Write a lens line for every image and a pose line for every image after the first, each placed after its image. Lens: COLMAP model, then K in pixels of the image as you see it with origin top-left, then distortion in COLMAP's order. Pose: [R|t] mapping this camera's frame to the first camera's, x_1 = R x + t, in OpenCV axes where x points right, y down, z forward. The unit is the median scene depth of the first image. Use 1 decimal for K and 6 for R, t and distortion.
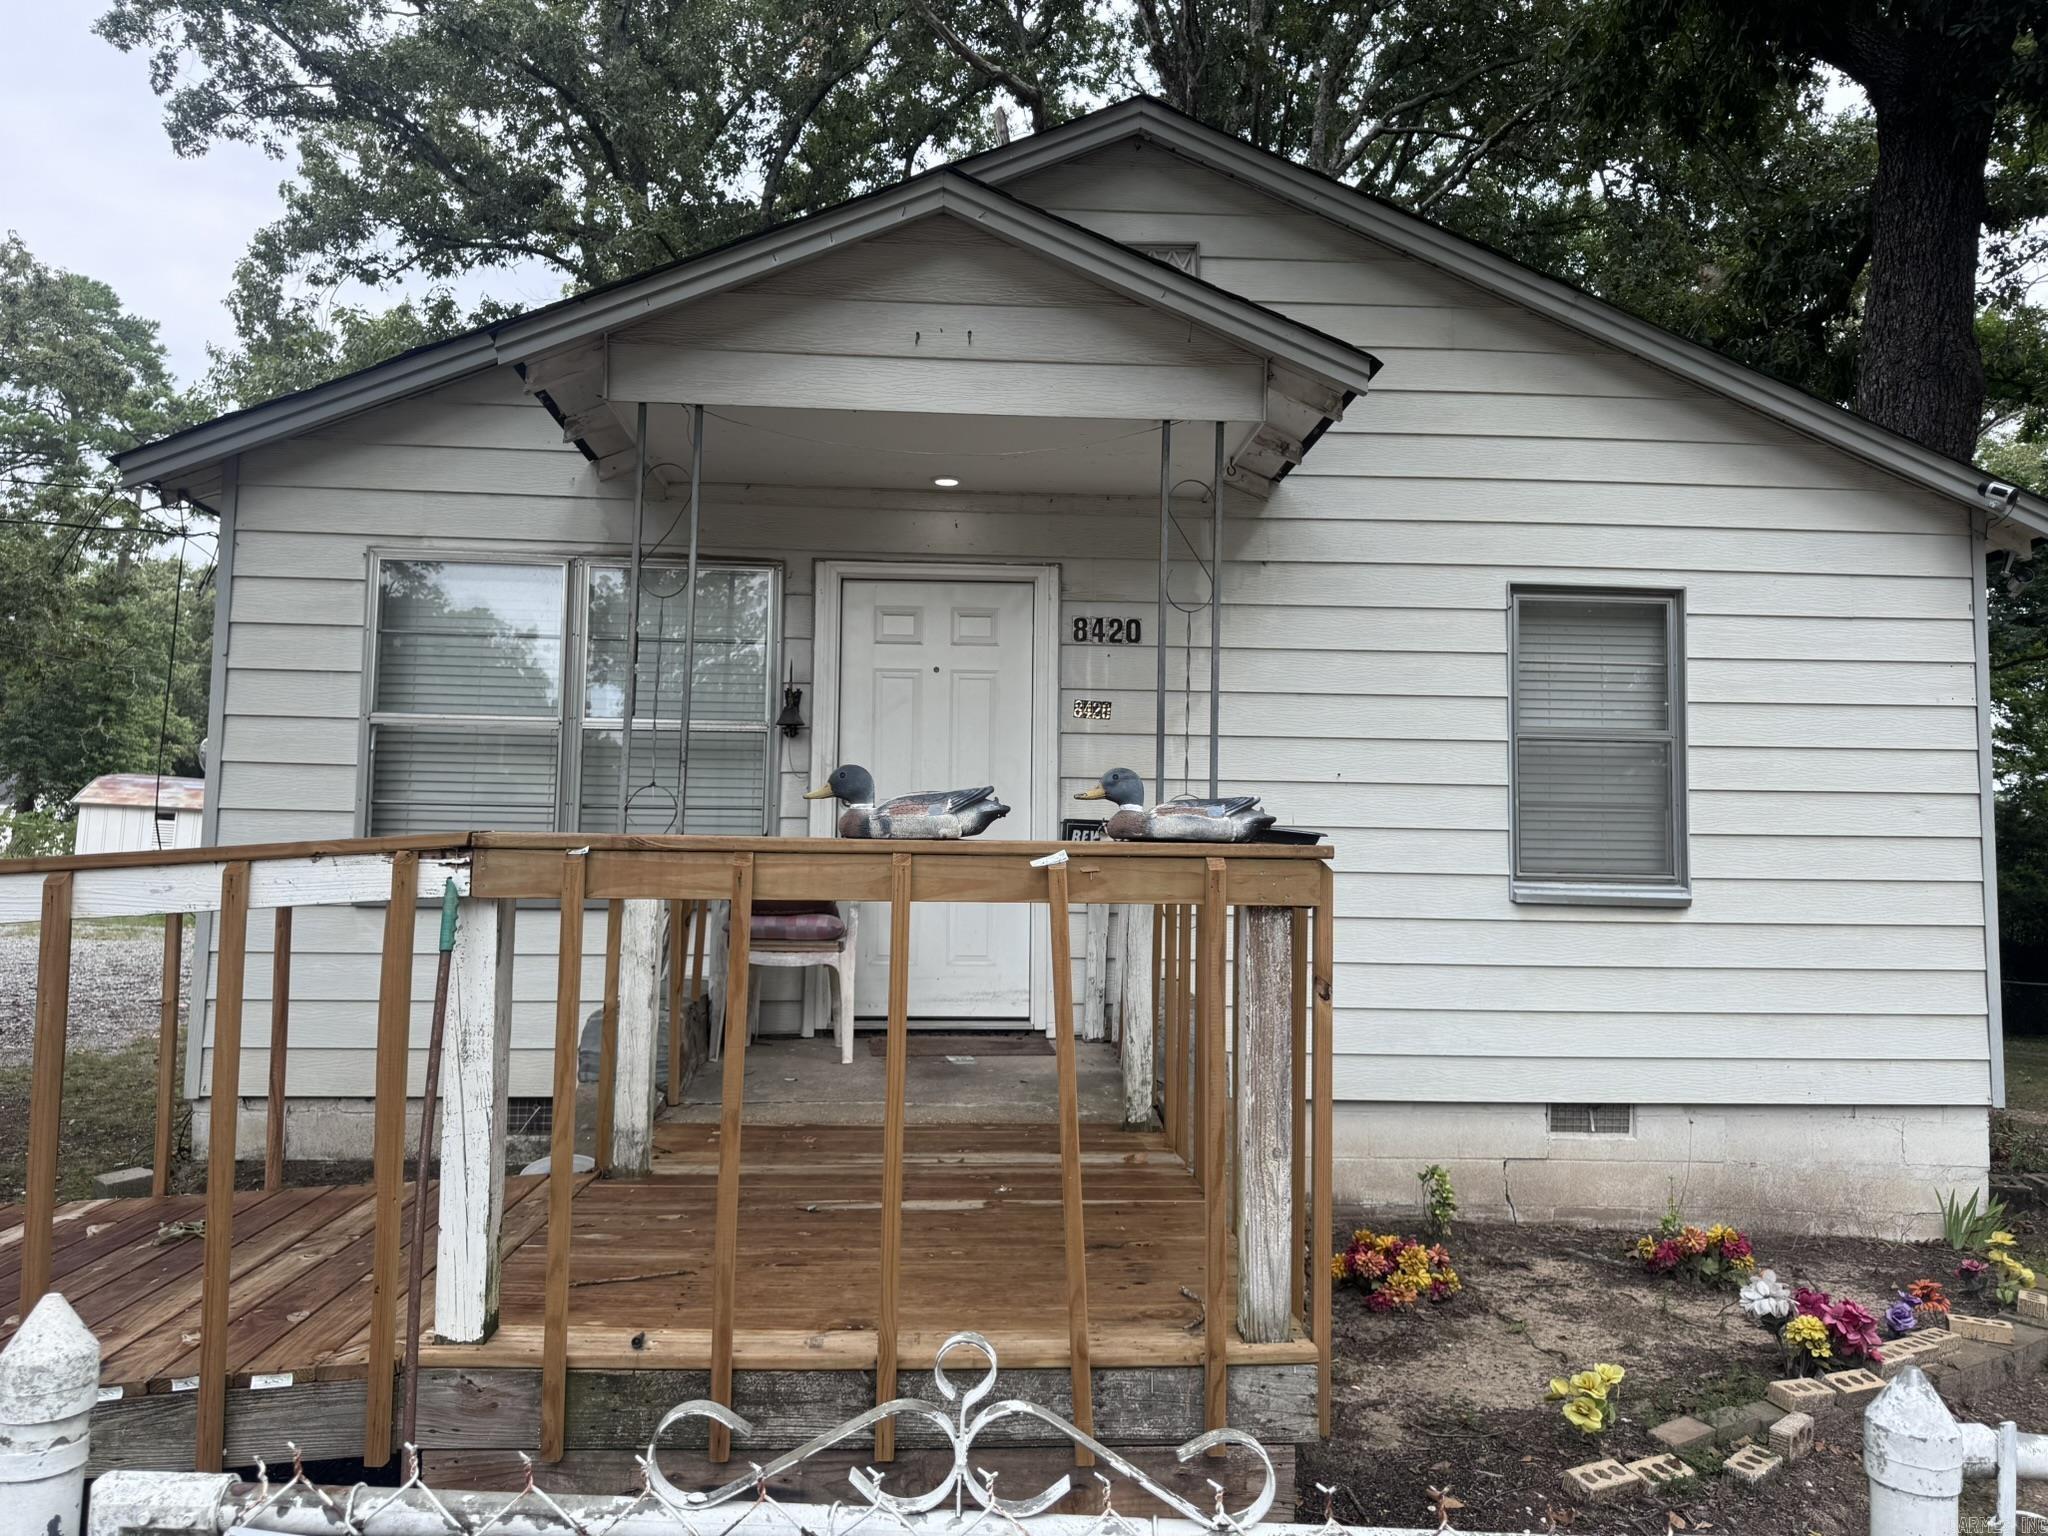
lens RADIAL K [[1412.4, 0, 1023.3], [0, 1412.4, 778.6], [0, 0, 1]] dist [0.104886, -0.145559]
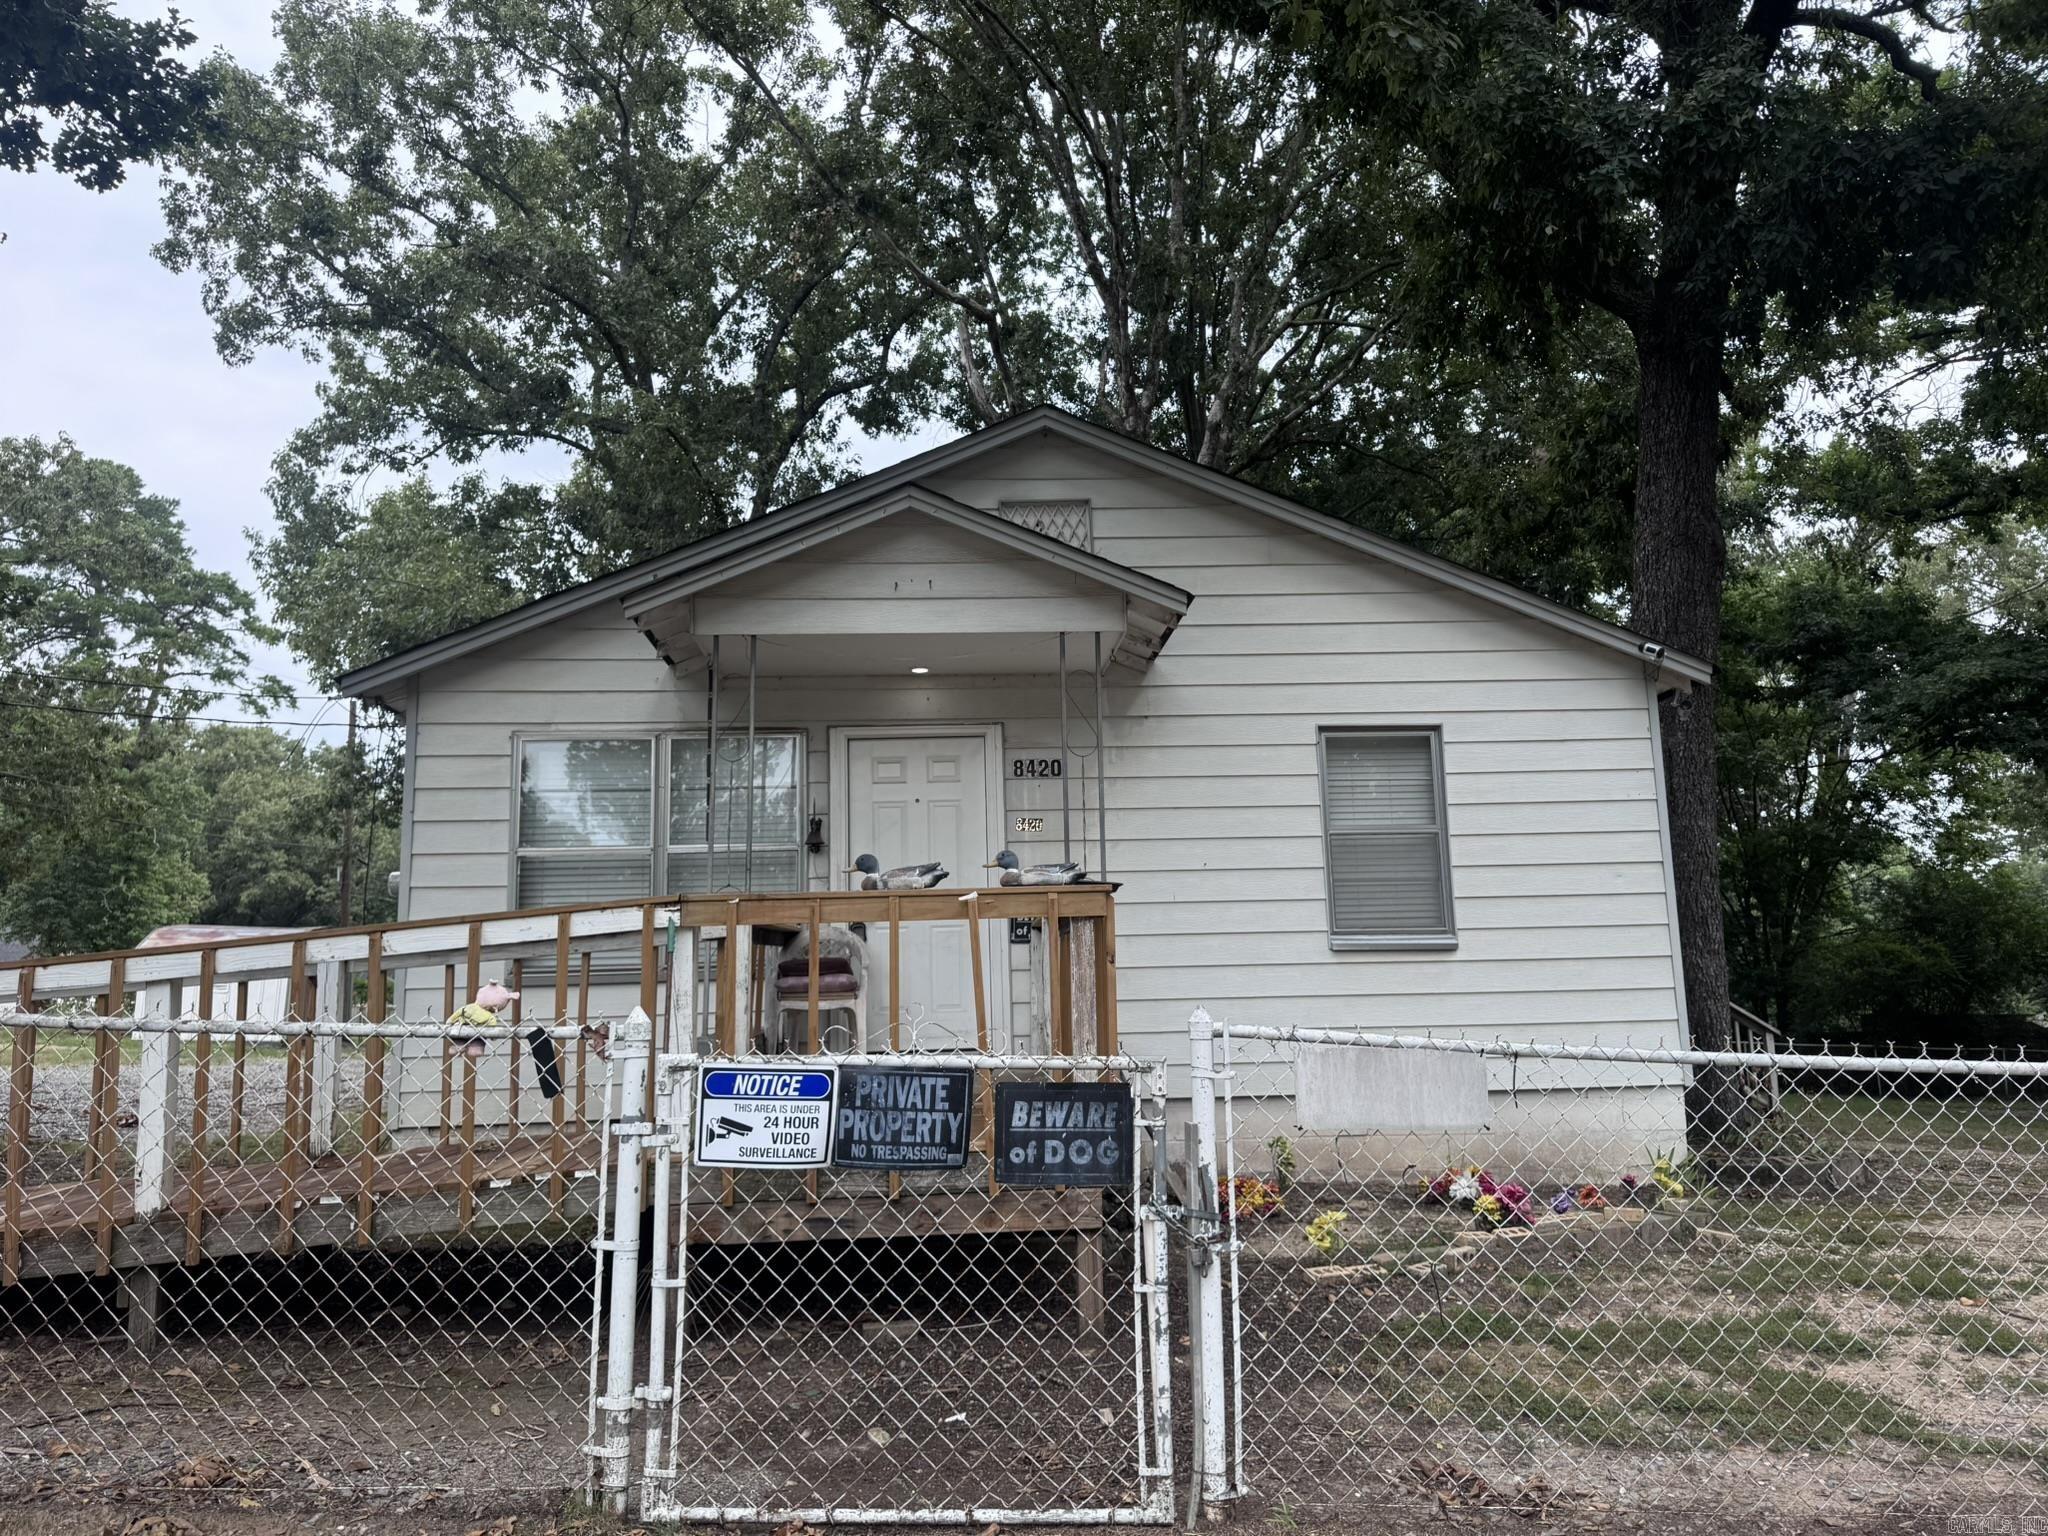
lens RADIAL K [[1412.4, 0, 1023.3], [0, 1412.4, 778.6], [0, 0, 1]] dist [0.104886, -0.145559]
pose [[0.999211, -0.039183, 0.006493, 0.007970], [0.039600, 0.995414, -0.087083, 0.006108], [-0.003051, 0.087272, 0.996180, -0.089358]]
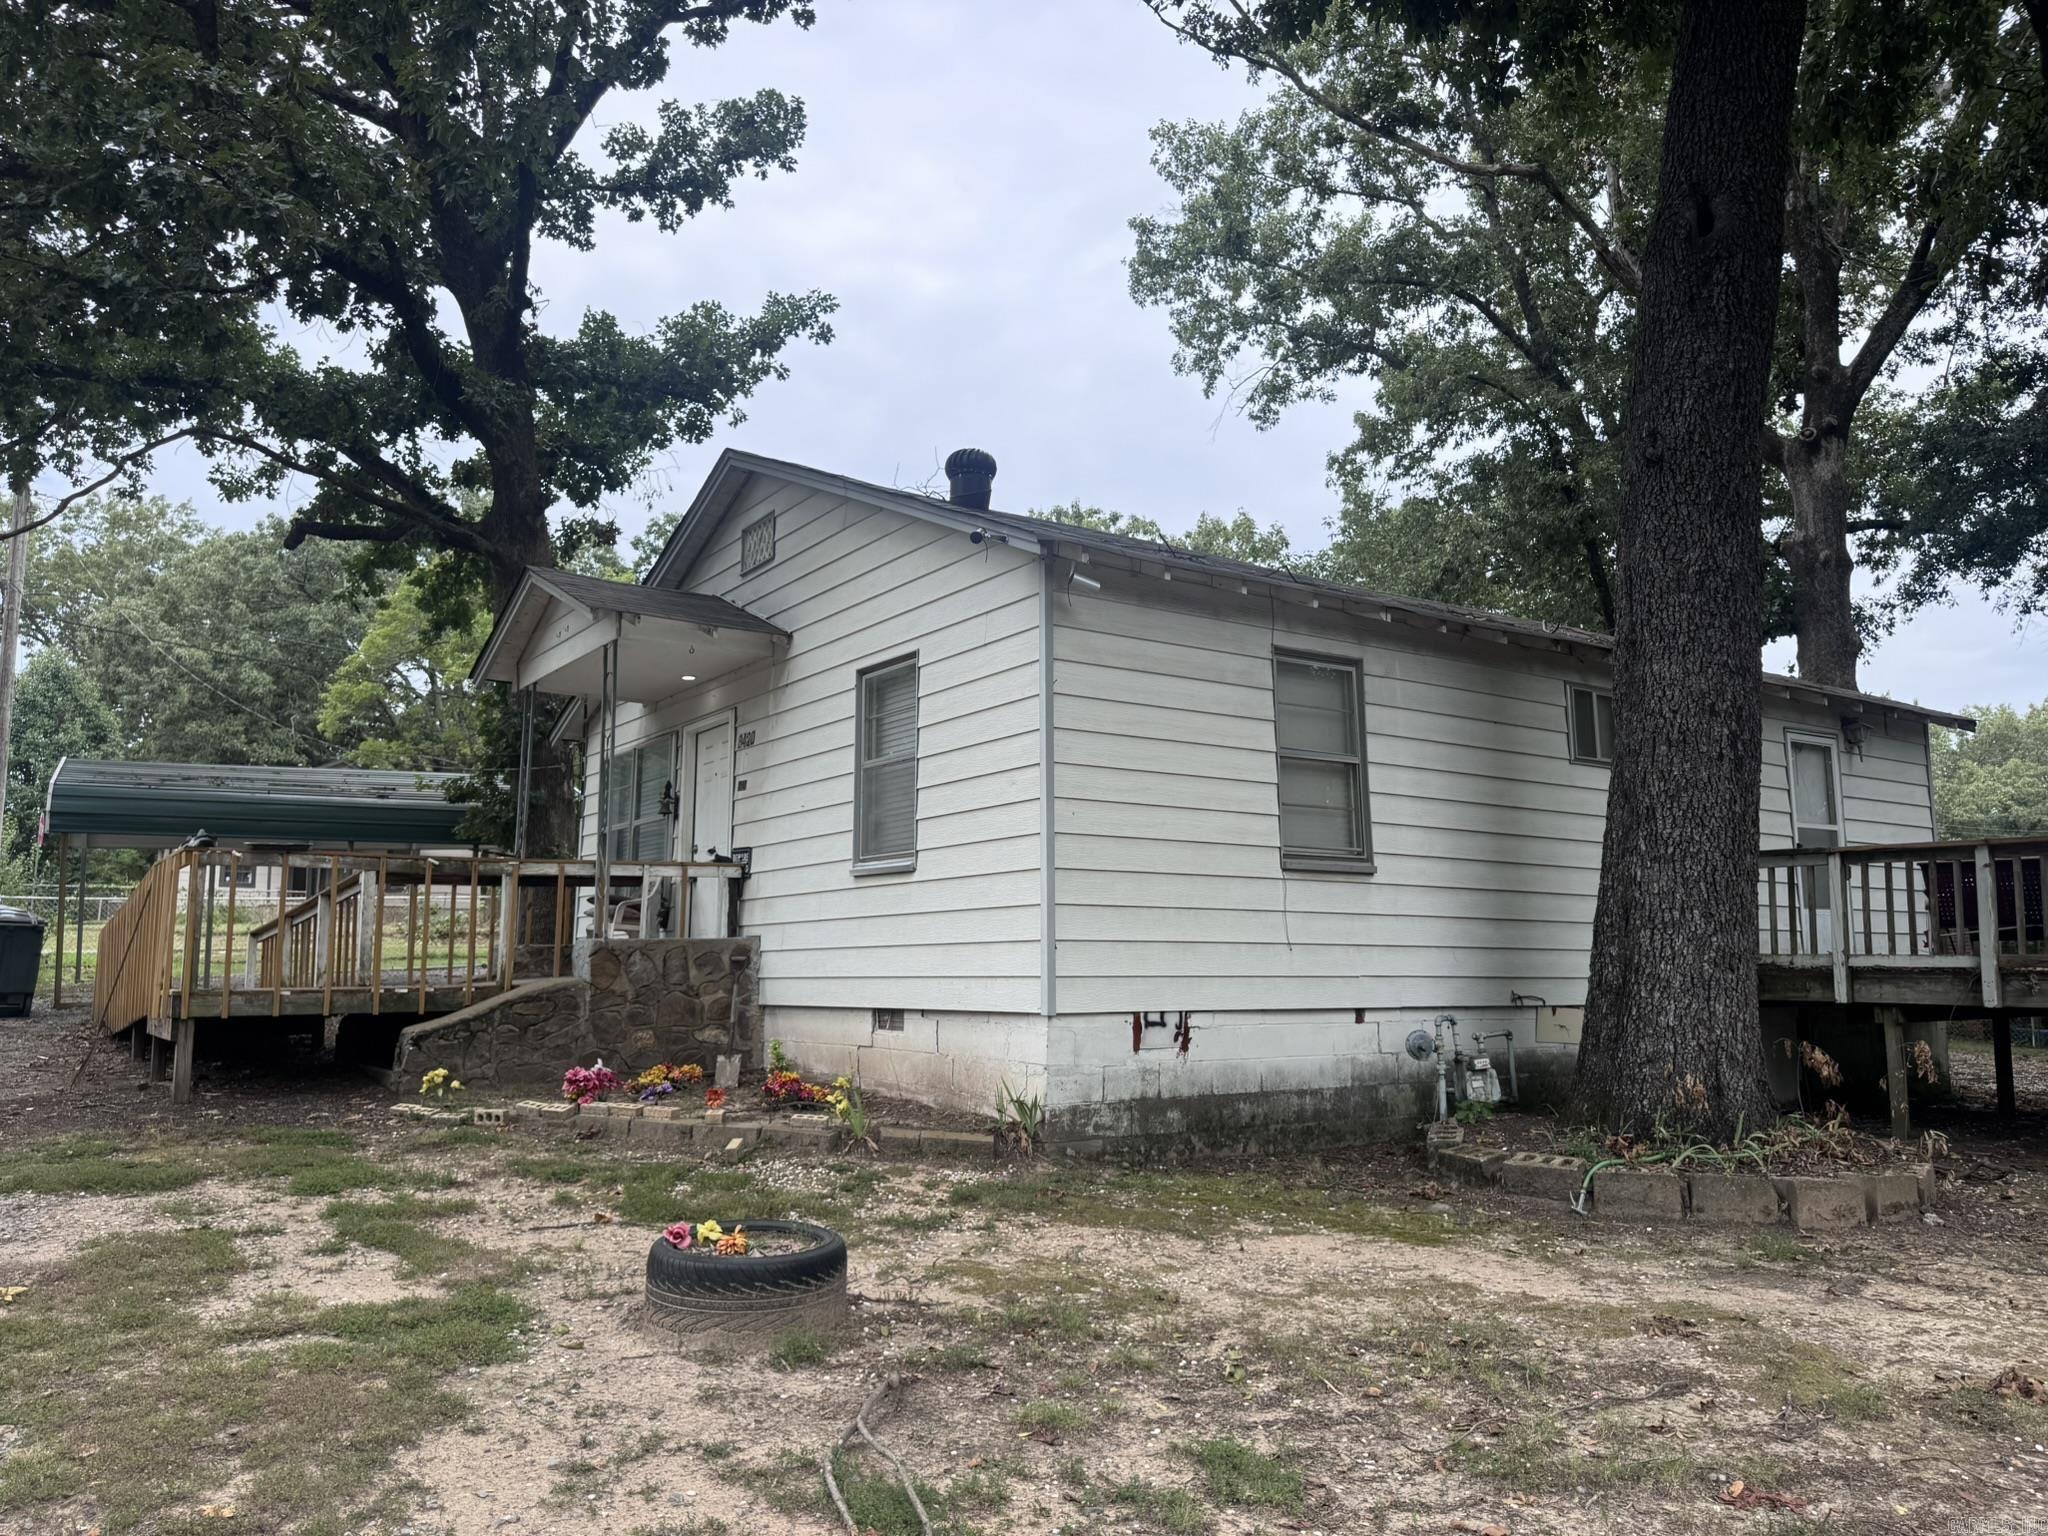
lens RADIAL K [[1457.3, 0, 1033.4], [0, 1457.3, 773.5], [0, 0, 1]] dist [0.045222, -0.045623]
pose [[0.526822, -0.134379, -0.839286, 0.386336], [0.063664, 0.990888, -0.118690, 0.038128], [0.847588, 0.009096, 0.530577, 0.072558]]
